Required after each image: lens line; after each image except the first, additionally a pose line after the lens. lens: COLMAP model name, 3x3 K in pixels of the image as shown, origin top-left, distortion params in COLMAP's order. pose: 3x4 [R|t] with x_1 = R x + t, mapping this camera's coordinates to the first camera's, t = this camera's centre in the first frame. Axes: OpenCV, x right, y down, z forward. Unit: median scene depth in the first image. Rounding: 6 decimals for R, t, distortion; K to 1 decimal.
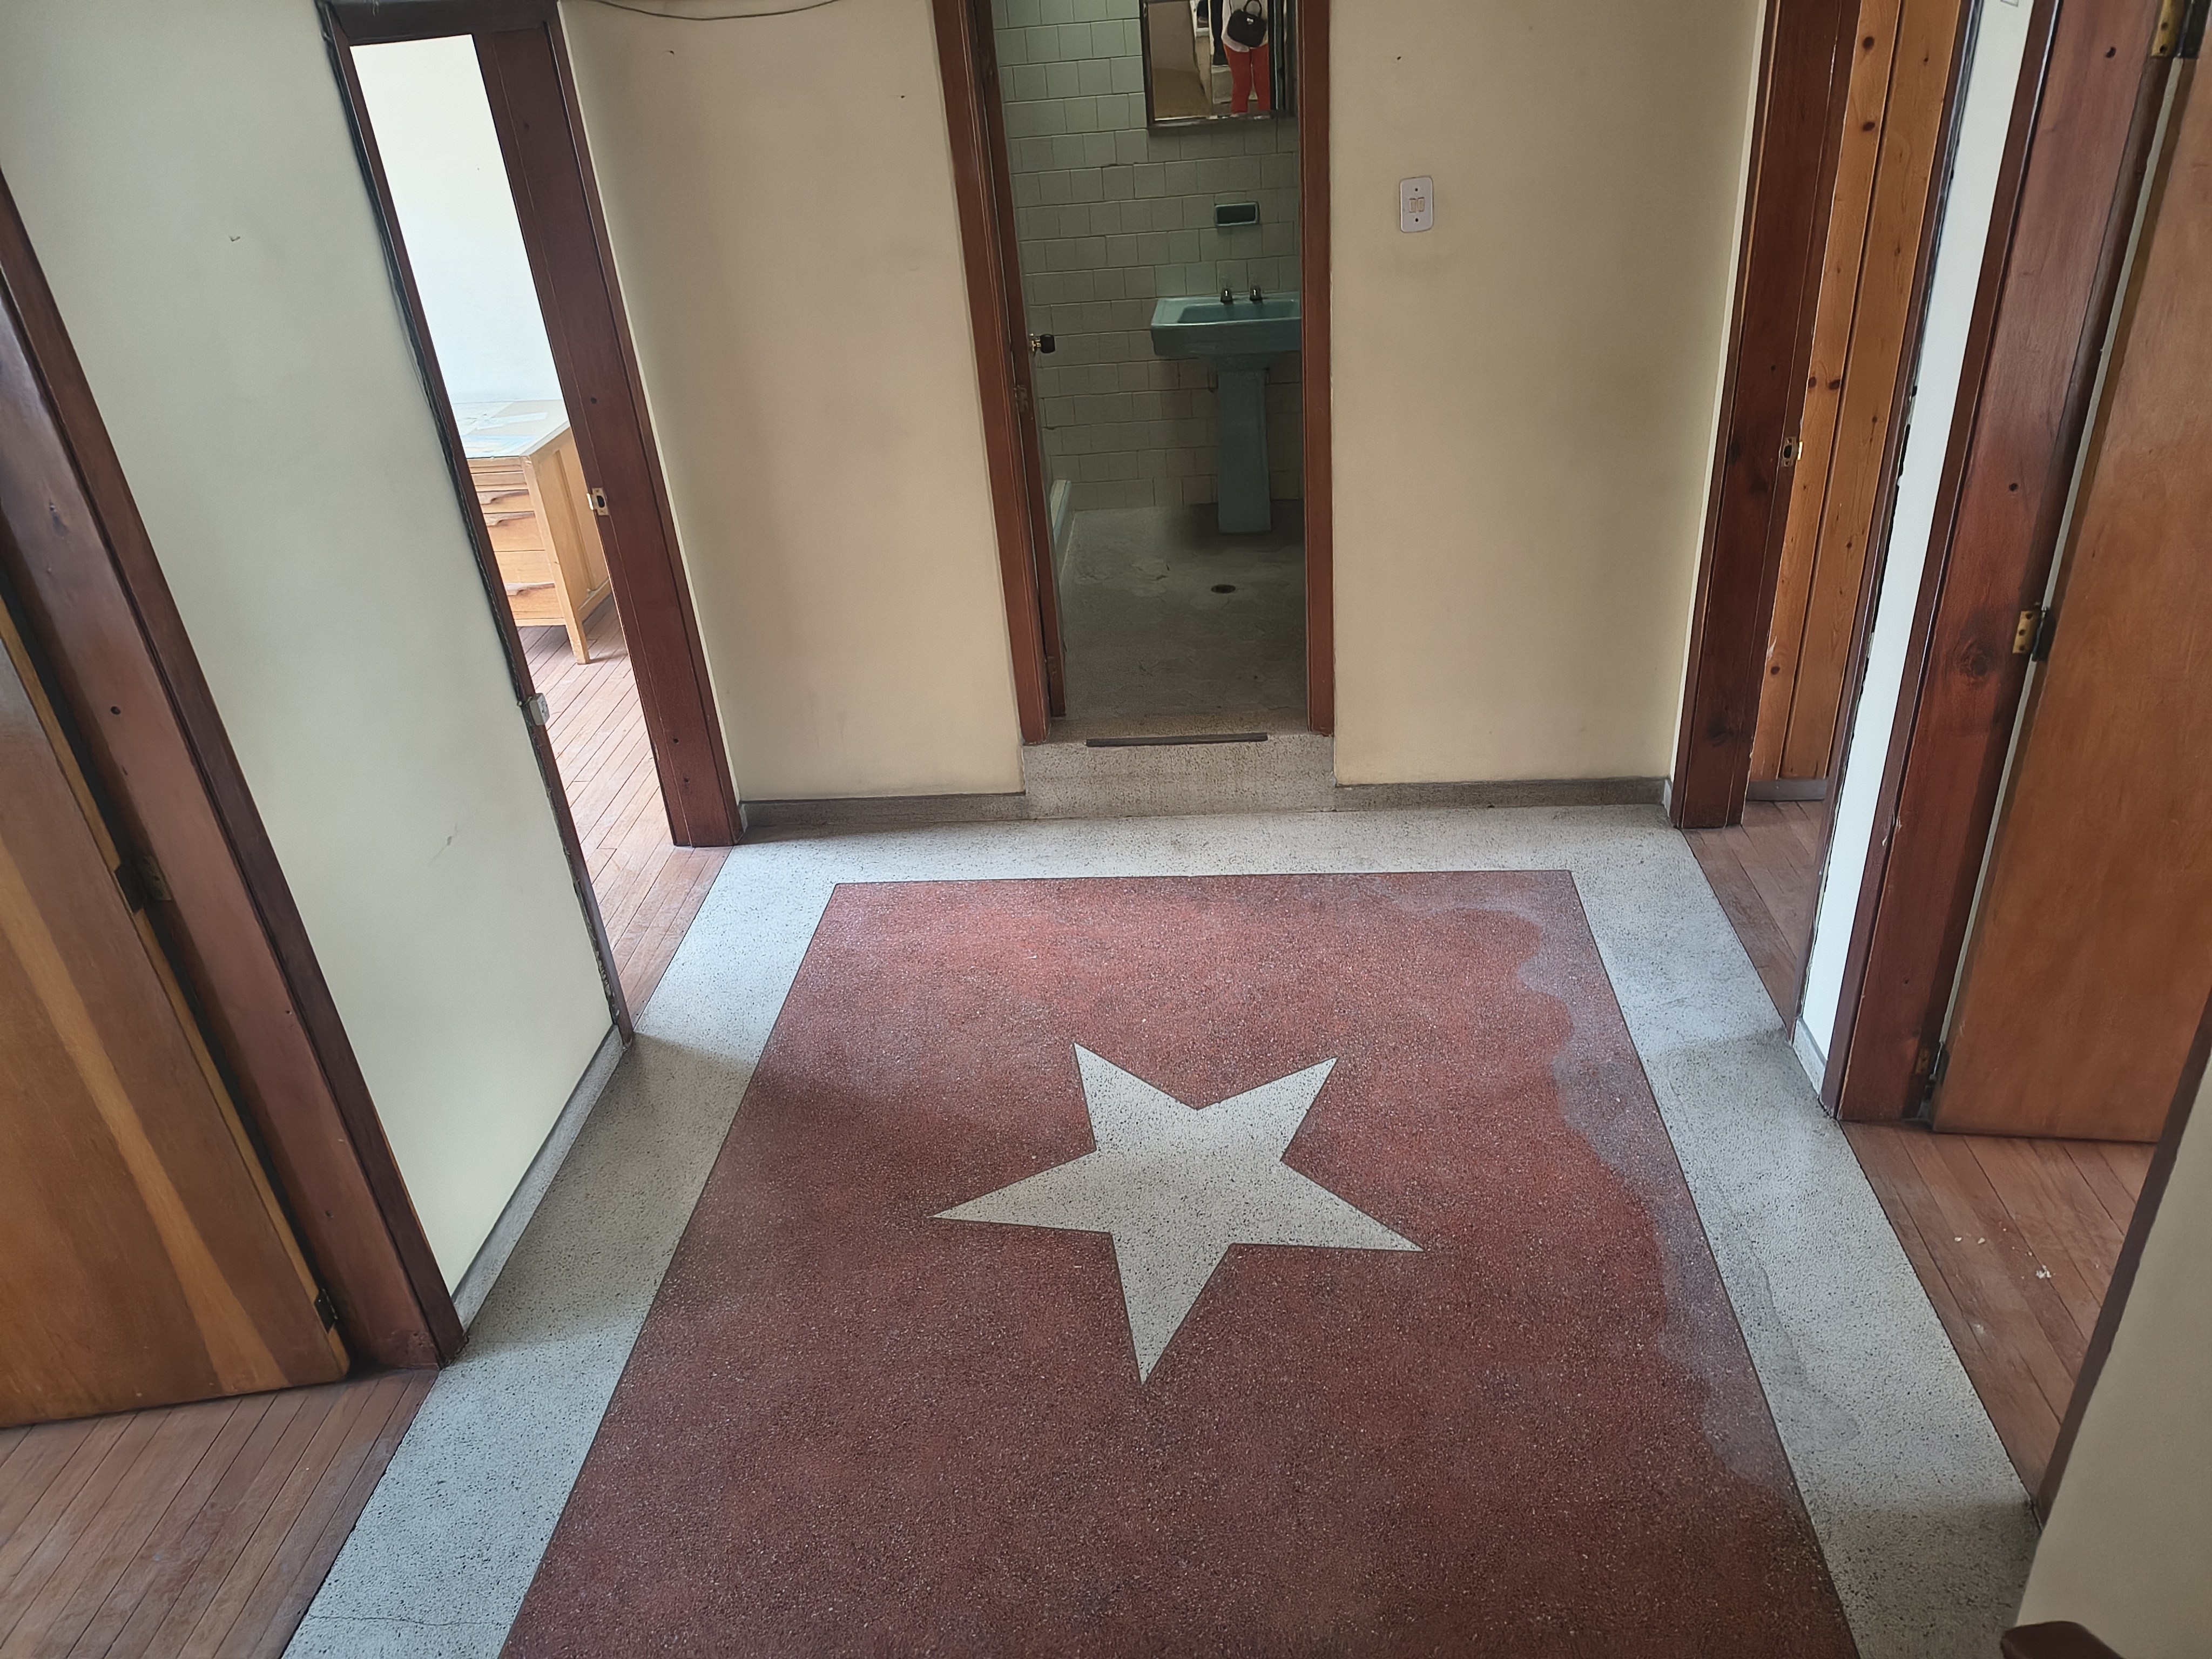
lens RADIAL K [[1515.6, 0, 1106.2], [0, 1515.6, 824.6], [0, 0, 1]] dist [0.045034, -0.044558]
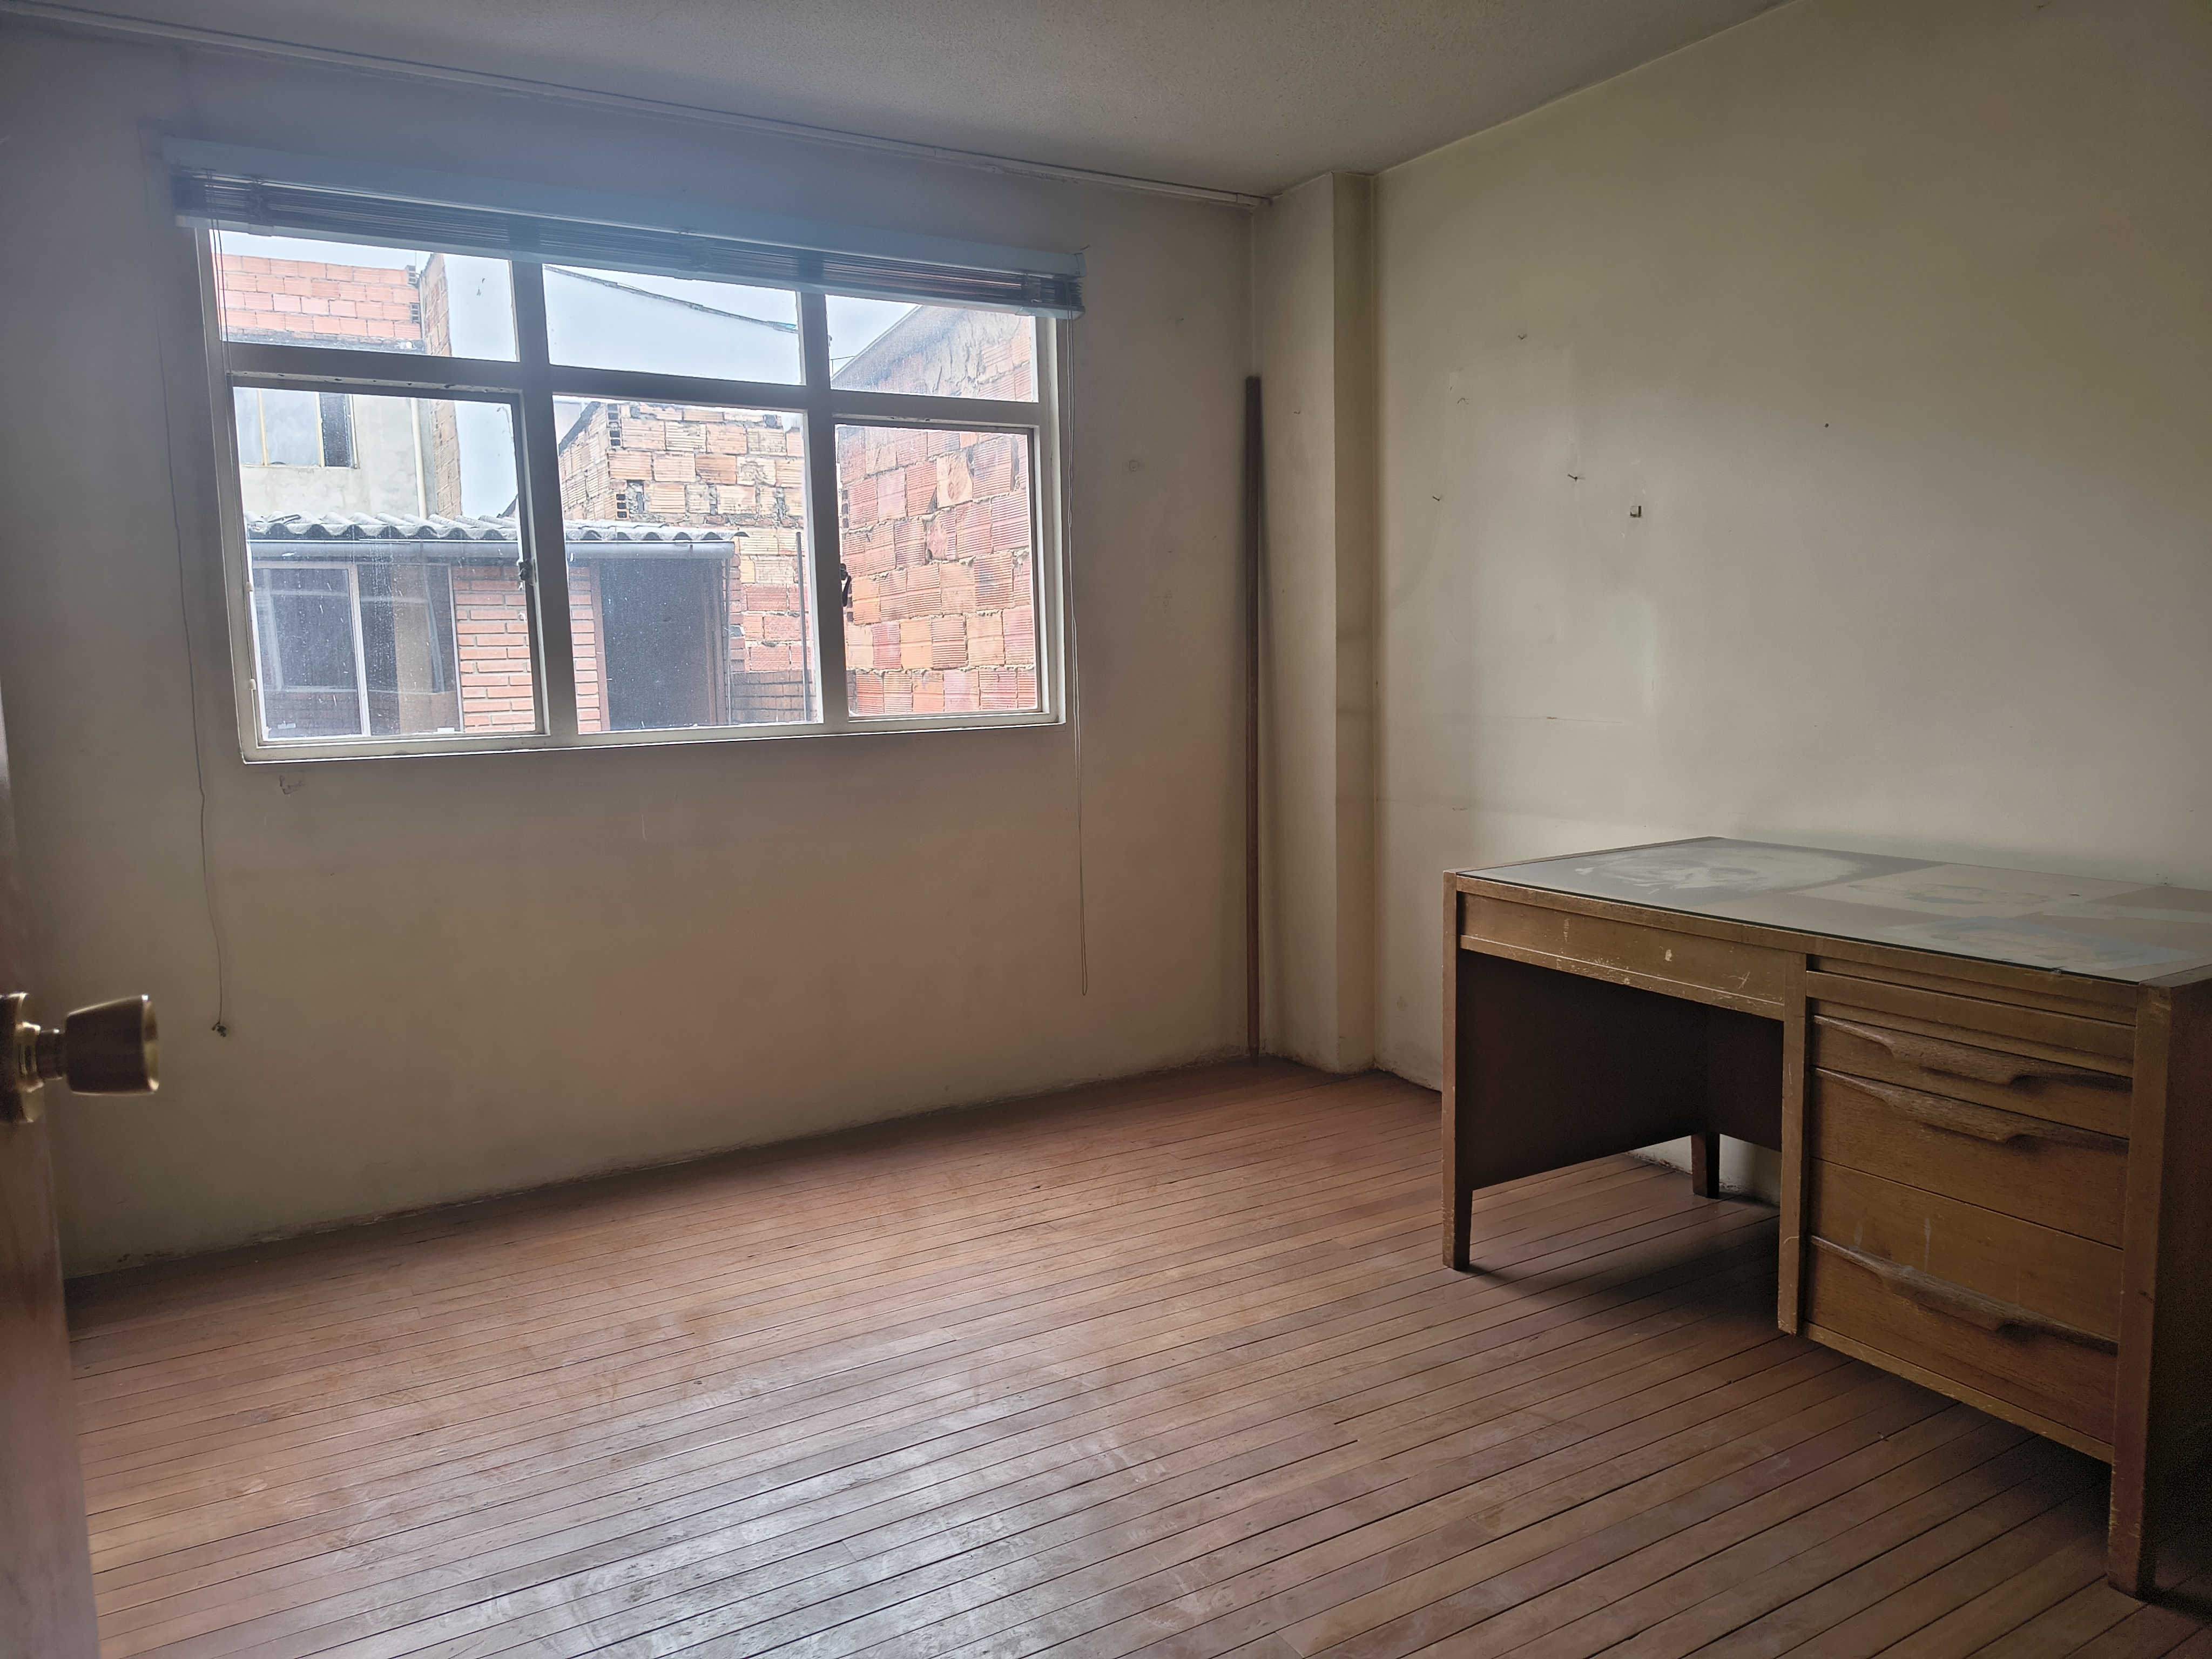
lens RADIAL K [[1515.6, 0, 1115.0], [0, 1515.6, 833.0], [0, 0, 1]] dist [0.045034, -0.044558]
pose [[0.558071, 0.165469, -0.813128, -0.221476], [-0.424696, 0.898801, -0.108577, -0.126021], [0.712874, 0.405926, 0.571869, 0.579136]]
